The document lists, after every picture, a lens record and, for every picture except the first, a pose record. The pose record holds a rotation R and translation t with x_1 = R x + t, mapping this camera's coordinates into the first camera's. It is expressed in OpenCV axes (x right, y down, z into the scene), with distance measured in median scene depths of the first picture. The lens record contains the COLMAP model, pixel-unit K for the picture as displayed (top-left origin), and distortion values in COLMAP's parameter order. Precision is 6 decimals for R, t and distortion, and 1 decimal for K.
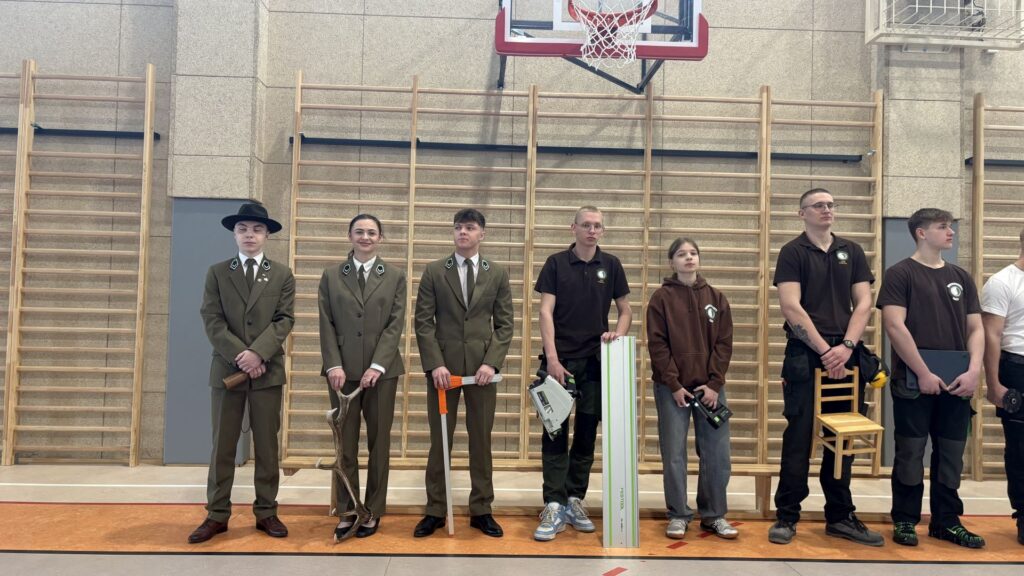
lens RADIAL K [[777.8, 0, 511.9], [0, 777.8, 290.2], [0, 0, 1]] dist [0.028934, -0.006057]
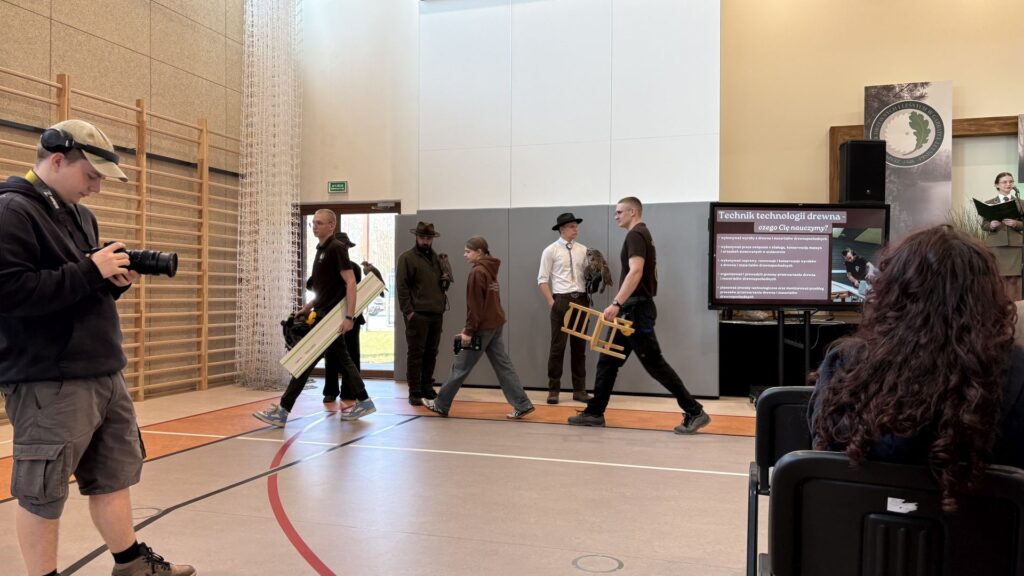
lens RADIAL K [[777.8, 0, 510.9], [0, 777.8, 286.3], [0, 0, 1]] dist [0.028934, -0.006057]
pose [[0.338911, -0.016515, 0.940674, -0.843651], [-0.039378, 0.998721, 0.031722, -0.022280], [-0.939994, -0.047792, 0.337827, -0.026264]]
